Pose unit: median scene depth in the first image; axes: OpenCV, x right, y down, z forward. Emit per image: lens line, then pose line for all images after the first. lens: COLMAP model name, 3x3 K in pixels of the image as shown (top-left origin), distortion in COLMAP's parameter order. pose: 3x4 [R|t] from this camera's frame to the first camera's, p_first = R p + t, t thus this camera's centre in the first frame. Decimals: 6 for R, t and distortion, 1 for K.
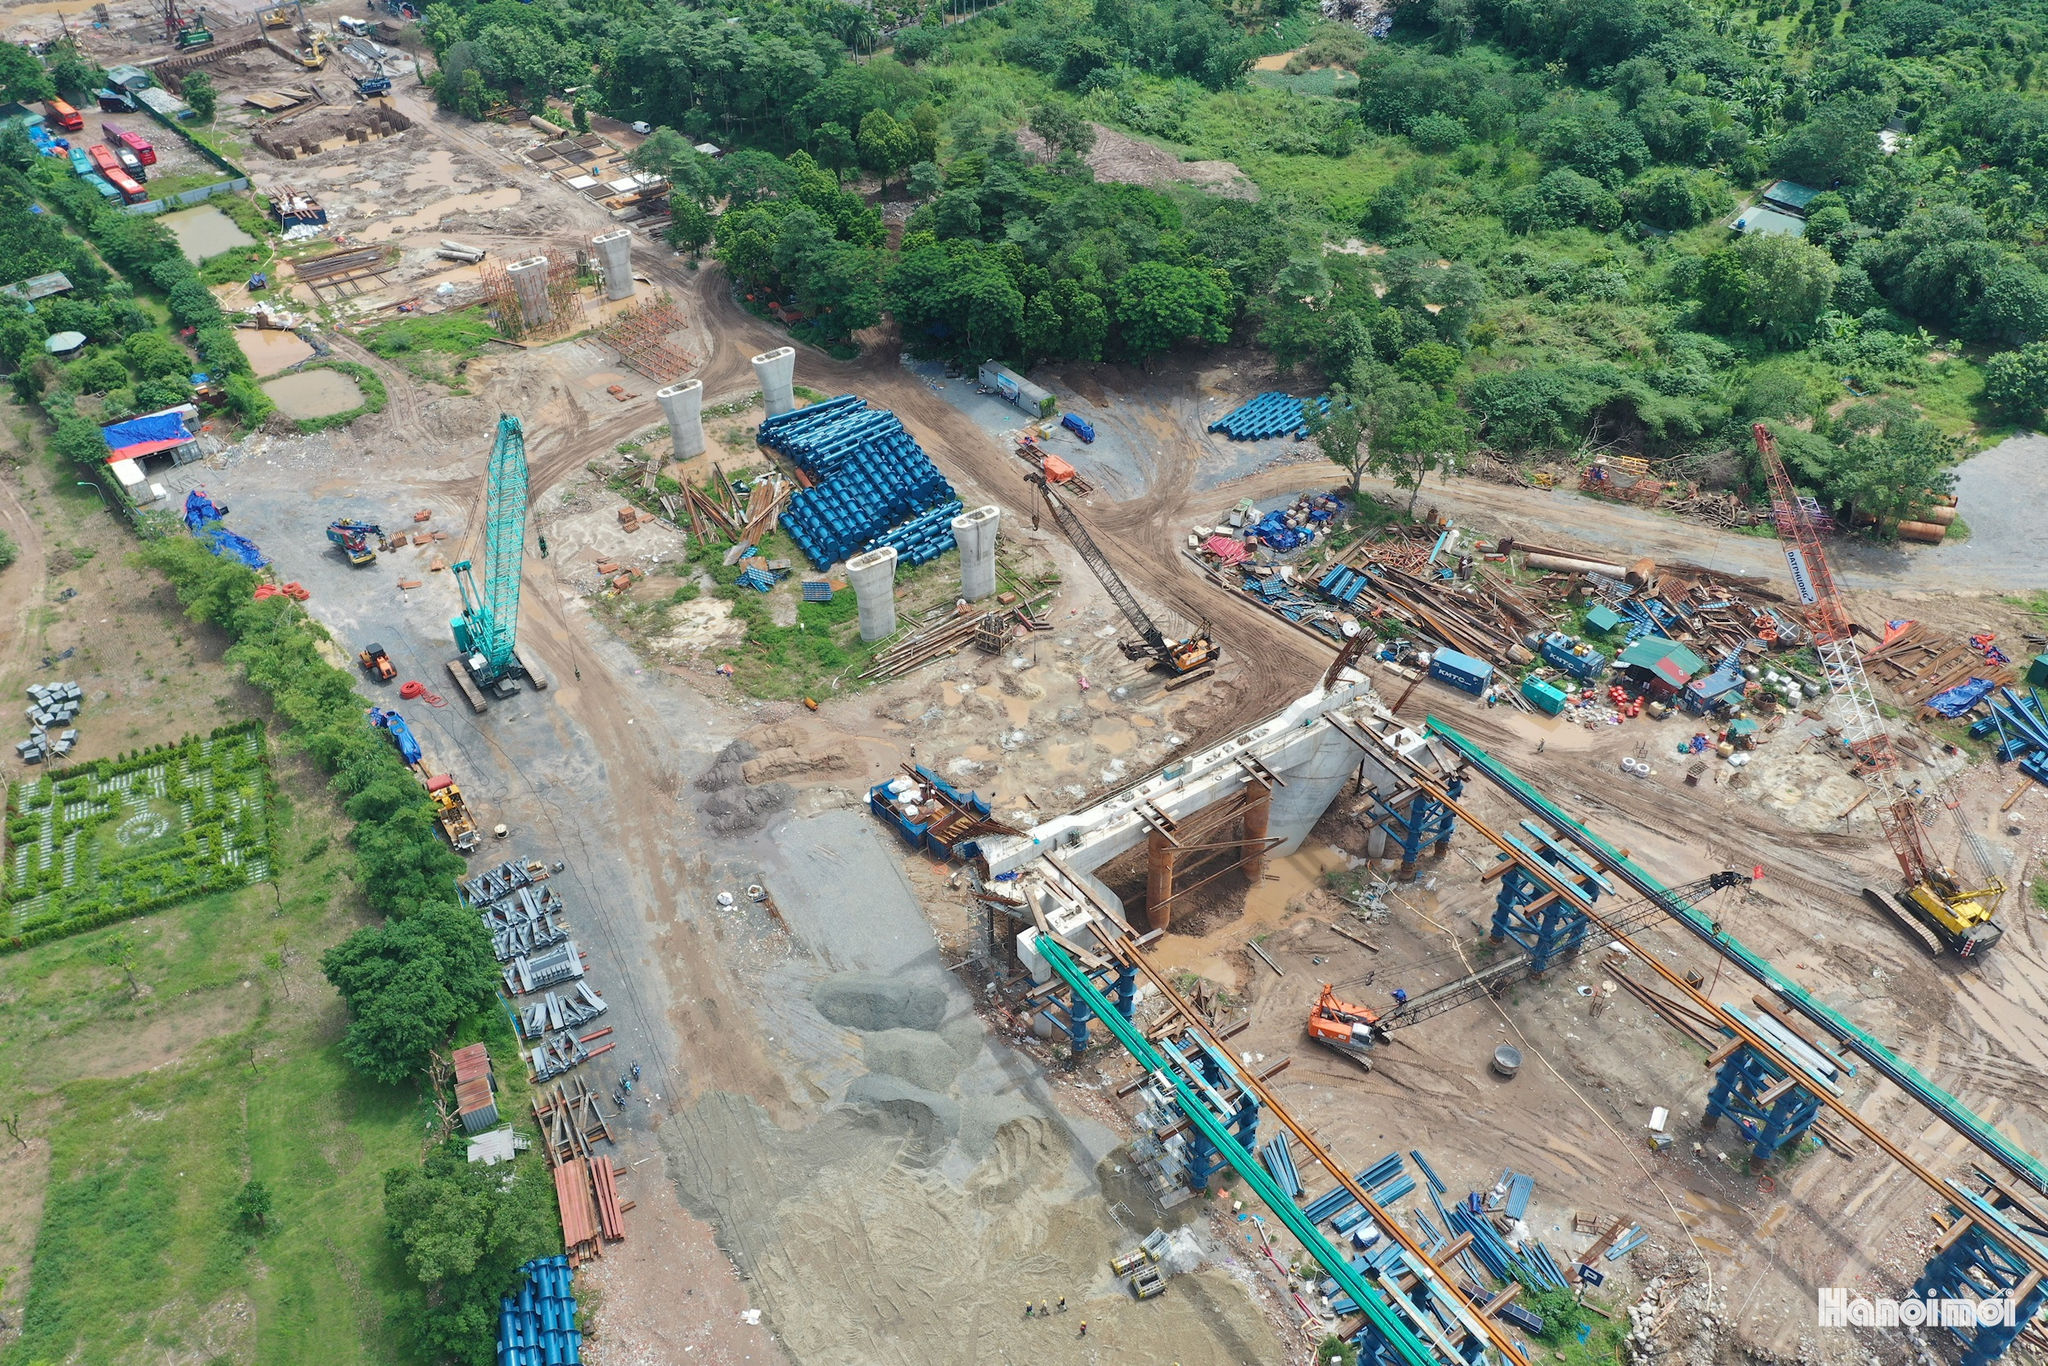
lens RADIAL K [[1628.9, 0, 1034.7], [0, 1628.9, 673.4], [0, 0, 1]] dist [0.008819, 0.009754]
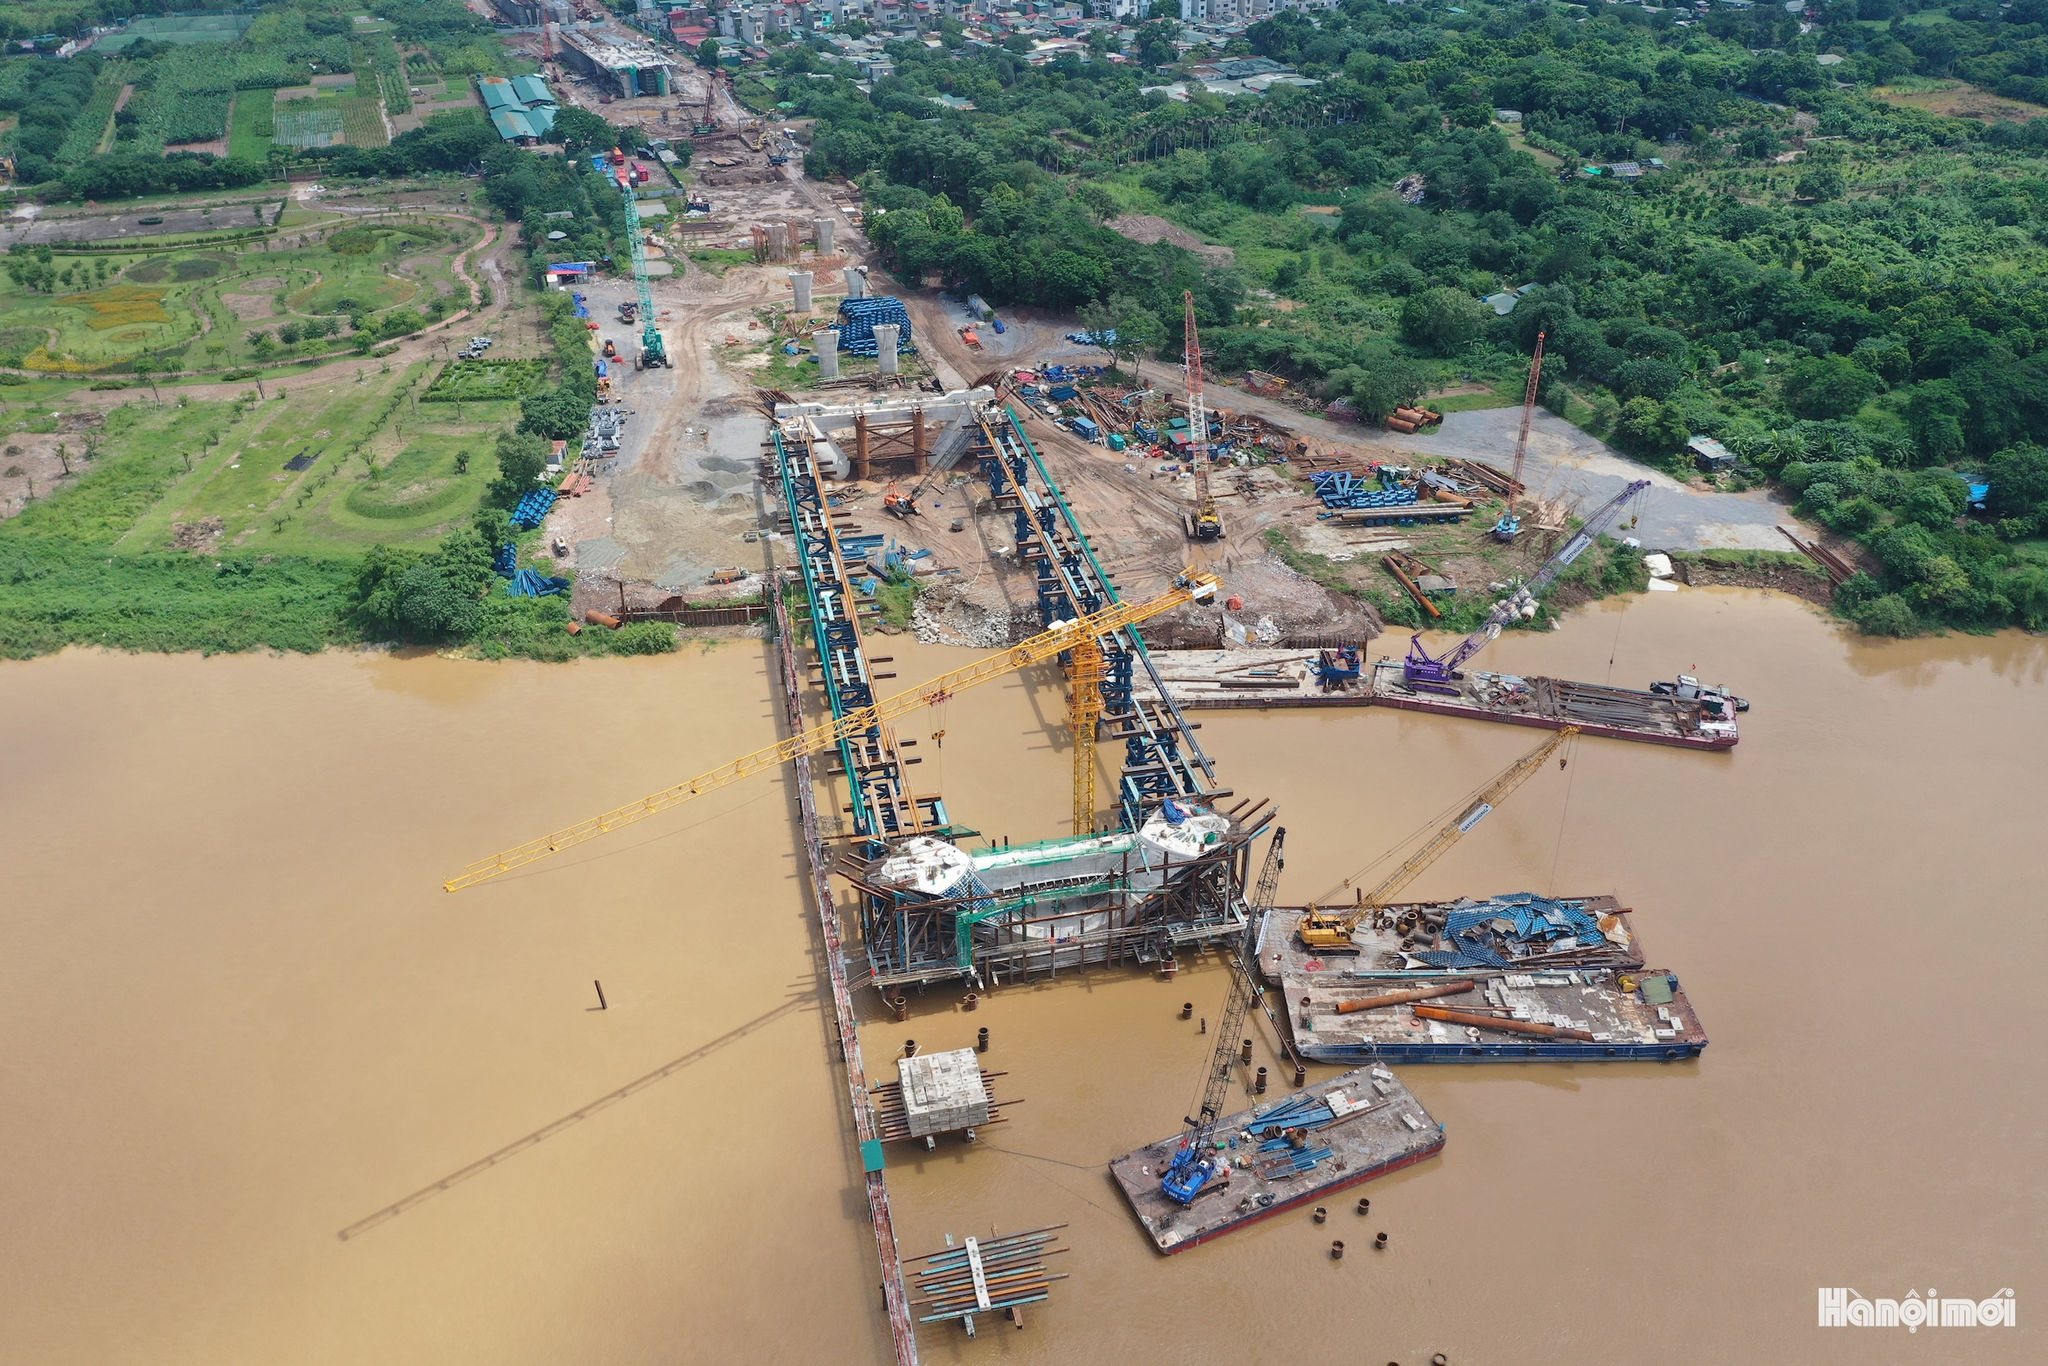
lens RADIAL K [[1628.9, 0, 1034.7], [0, 1628.9, 673.4], [0, 0, 1]] dist [0.008819, 0.009754]
pose [[0.928598, 0.191779, -0.317690, 0.678353], [-0.237080, 0.965207, -0.110314, 0.392647], [0.285481, 0.177755, 0.941756, -0.604605]]
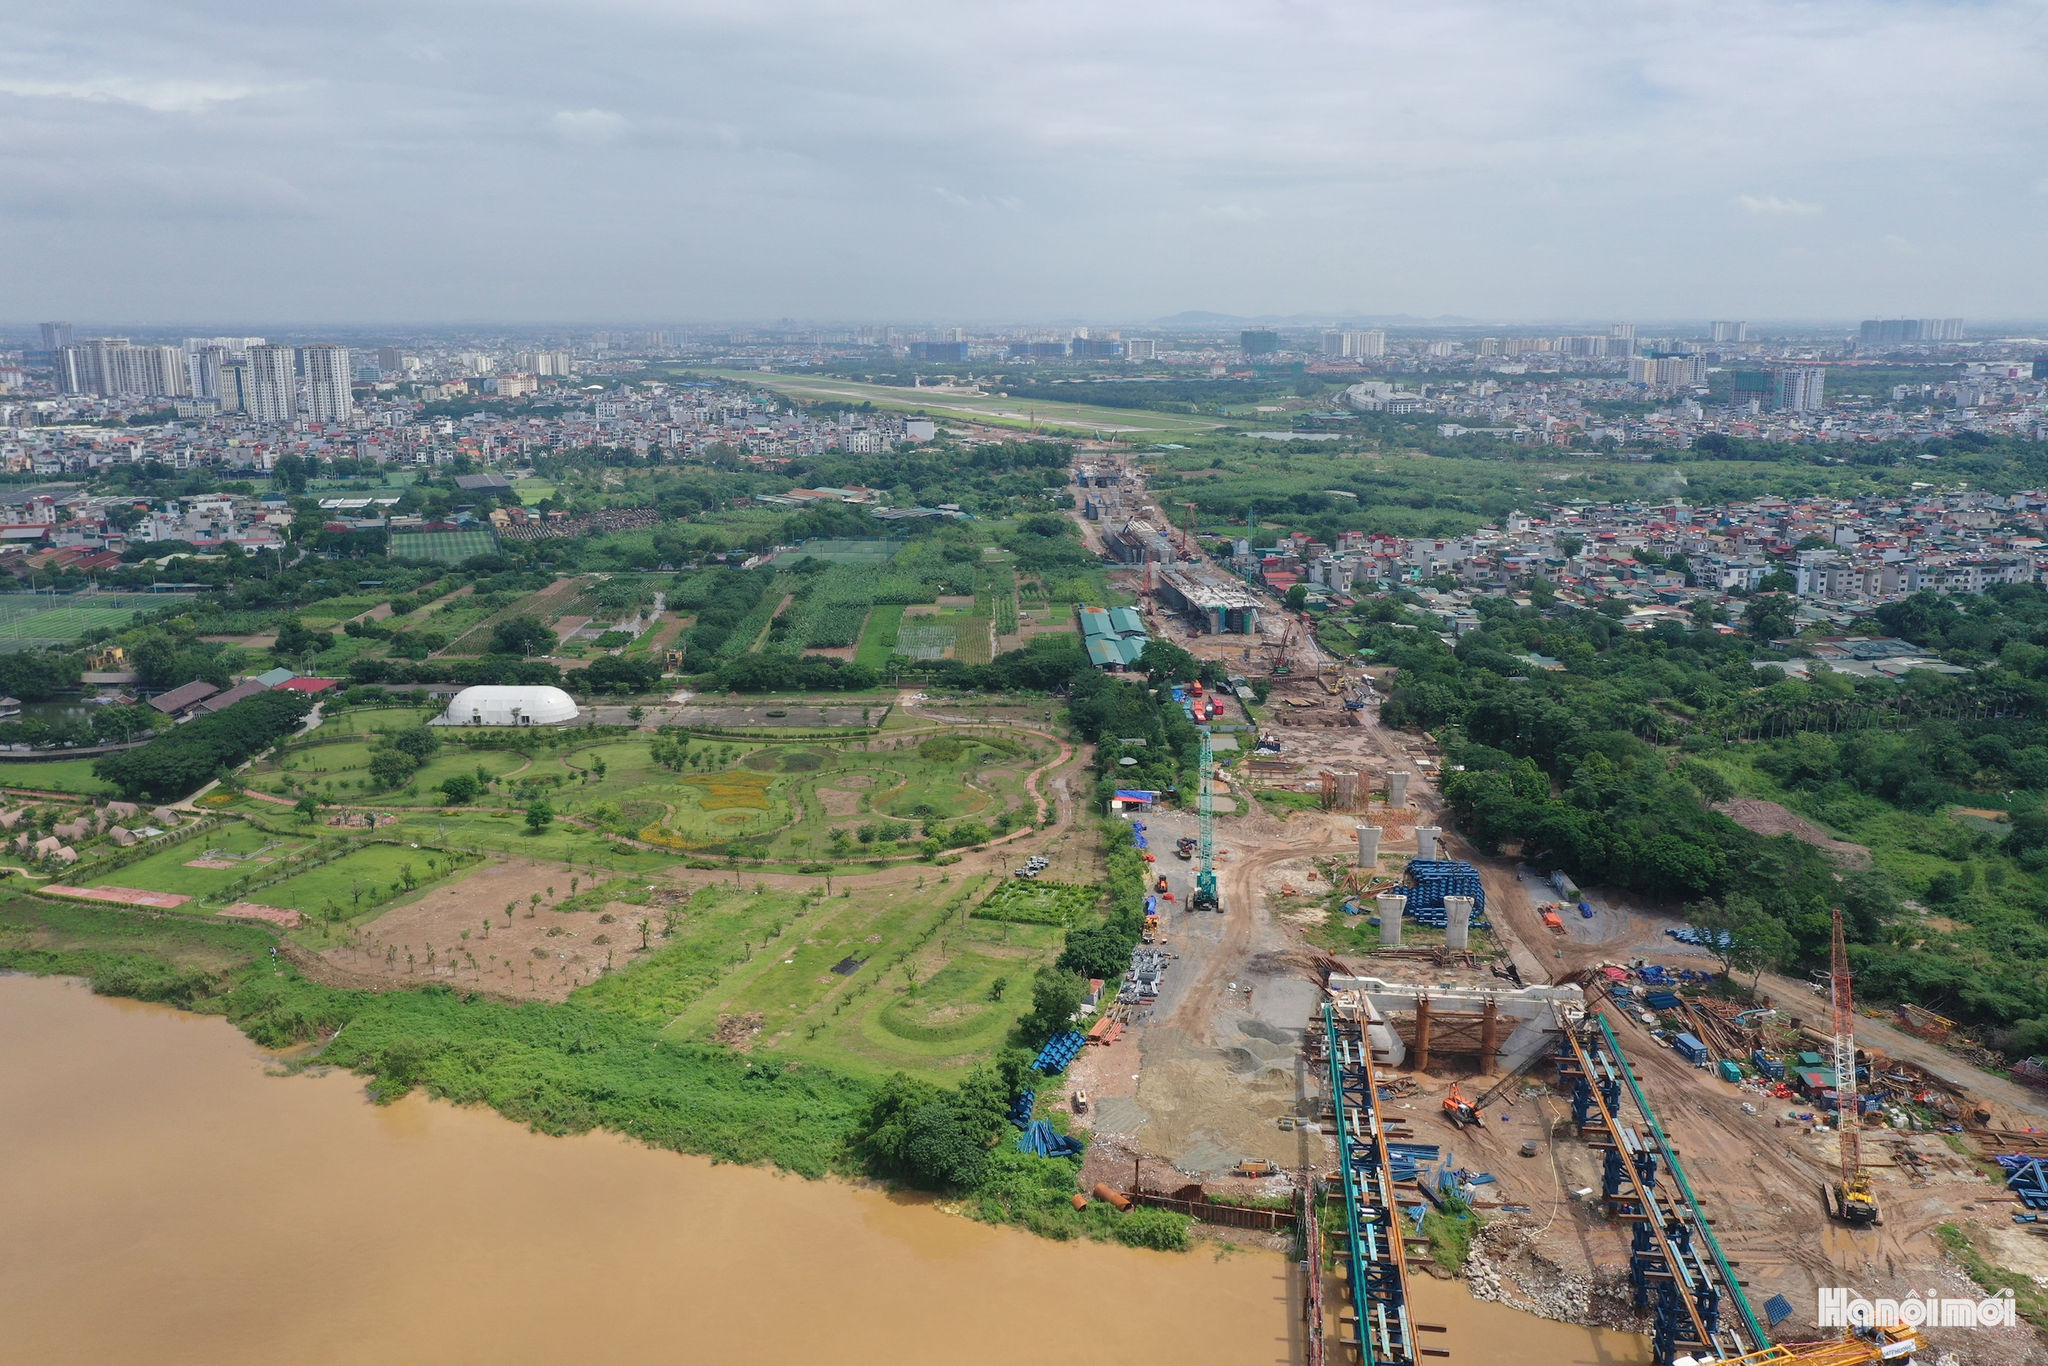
lens RADIAL K [[1628.9, 0, 1034.7], [0, 1628.9, 673.4], [0, 0, 1]] dist [0.008819, 0.009754]
pose [[0.749377, 0.152294, -0.644392, 0.594932], [-0.423248, 0.858588, -0.289287, 0.332658], [0.509210, 0.489523, 0.707865, -0.526469]]
